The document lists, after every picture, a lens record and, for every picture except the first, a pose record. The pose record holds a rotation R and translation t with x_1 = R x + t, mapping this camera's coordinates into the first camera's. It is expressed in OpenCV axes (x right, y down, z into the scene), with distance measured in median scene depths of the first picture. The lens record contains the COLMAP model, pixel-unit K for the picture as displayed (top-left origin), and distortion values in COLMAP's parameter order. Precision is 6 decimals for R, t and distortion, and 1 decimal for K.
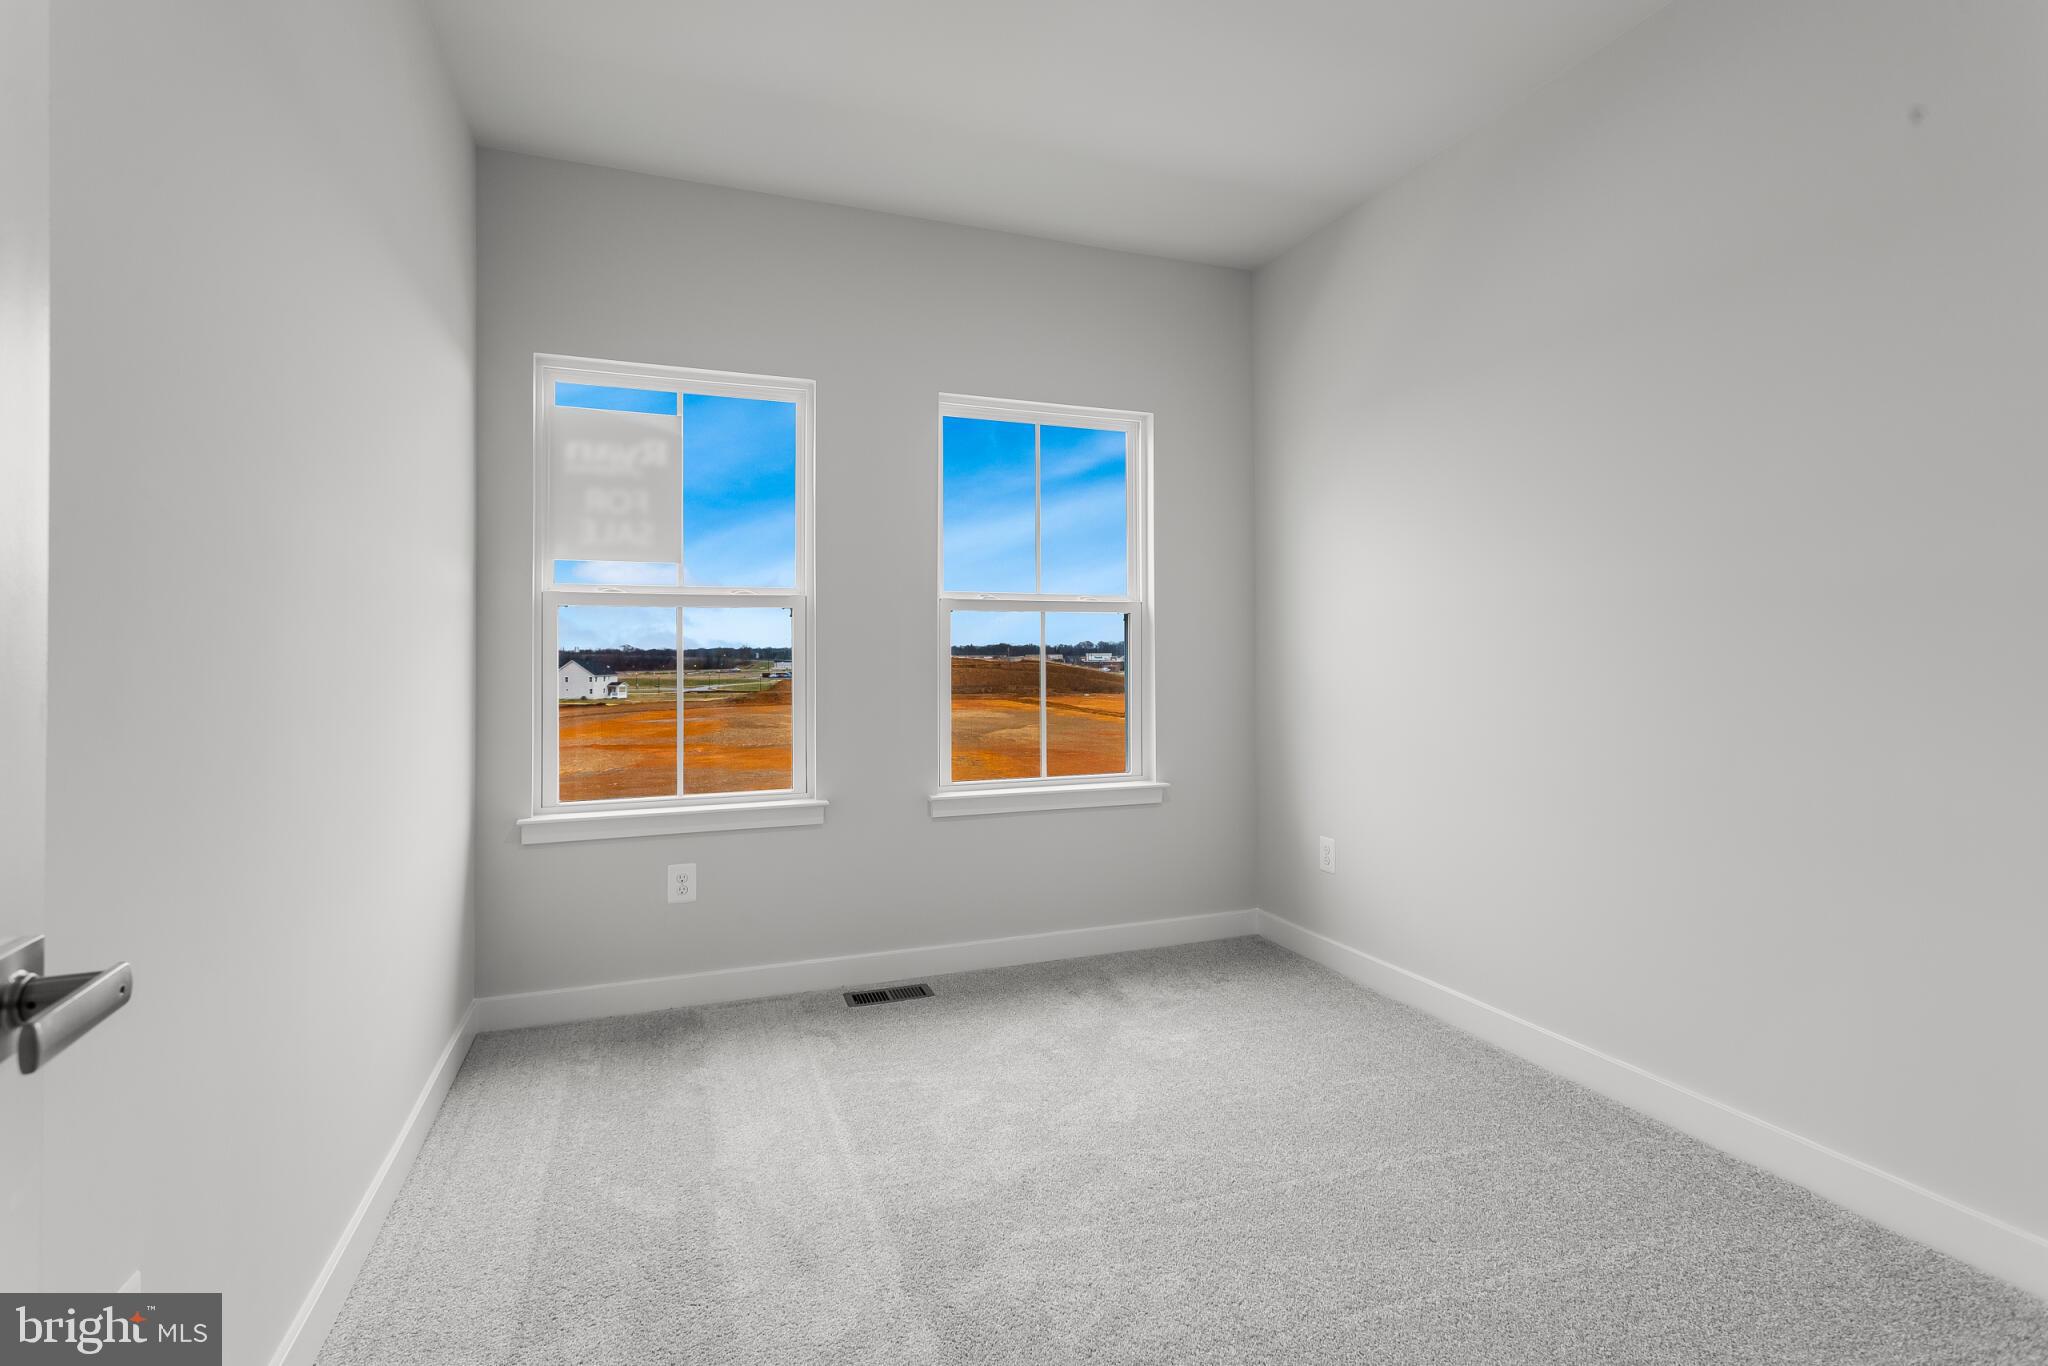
lens RADIAL K [[991.6, 0, 1026.3], [0, 991.6, 635.4], [0, 0, 1]] dist [0.059485, 0.000396]
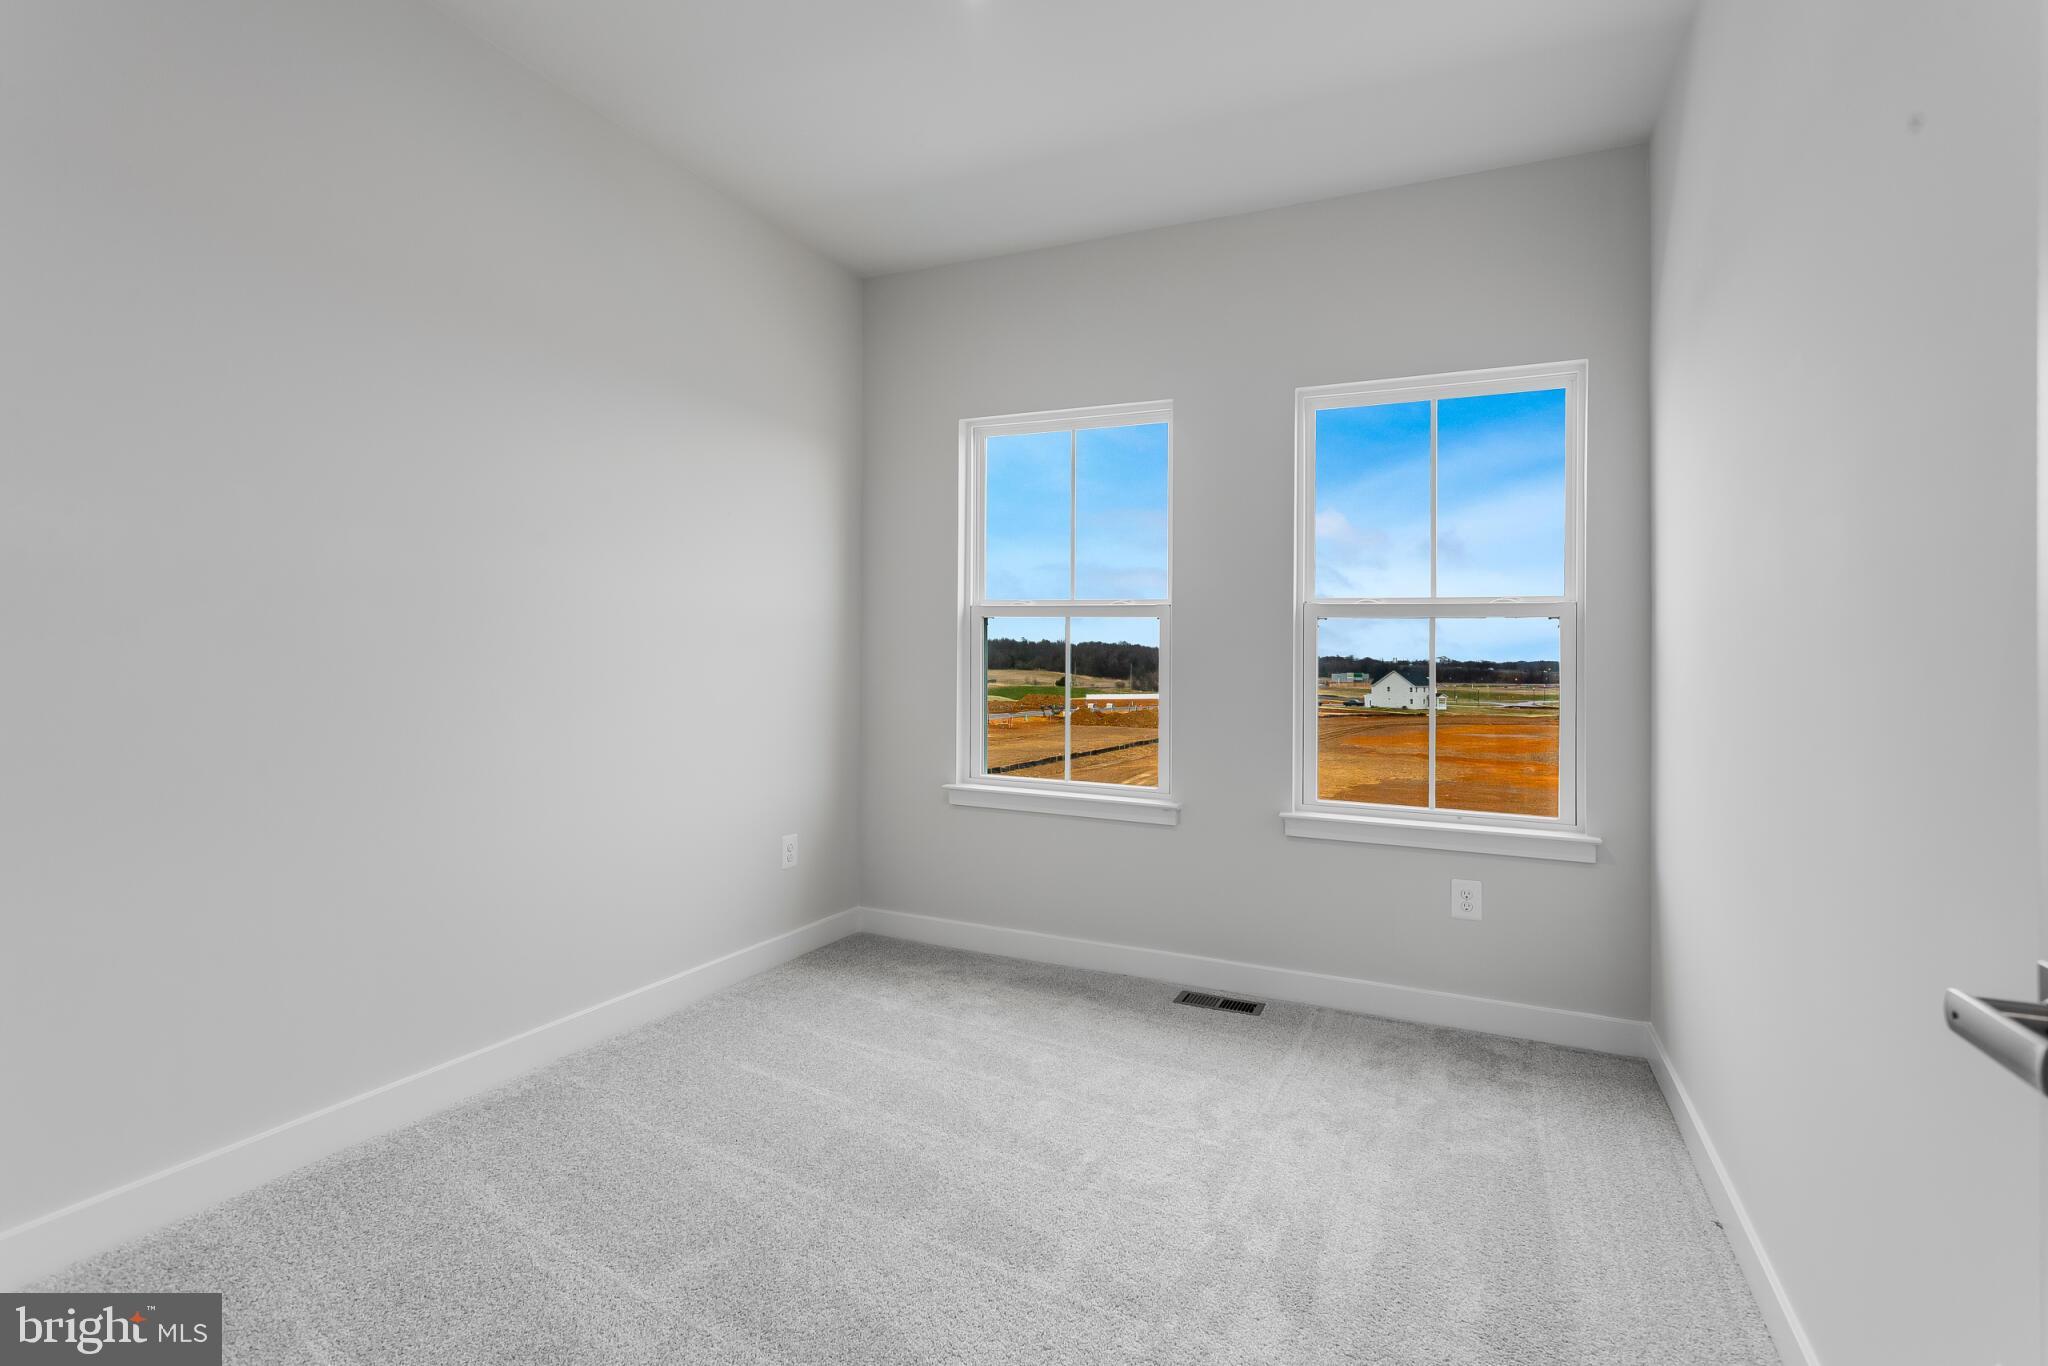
lens RADIAL K [[990.1, 0, 1024.9], [0, 990.1, 668.2], [0, 0, 1]] dist [-0.004816, 0.002991]
pose [[0.706287, 0.021940, -0.707586, 0.363889], [-0.006817, 0.999684, 0.024193, 0.001908], [0.707893, -0.012264, 0.706213, 0.144741]]
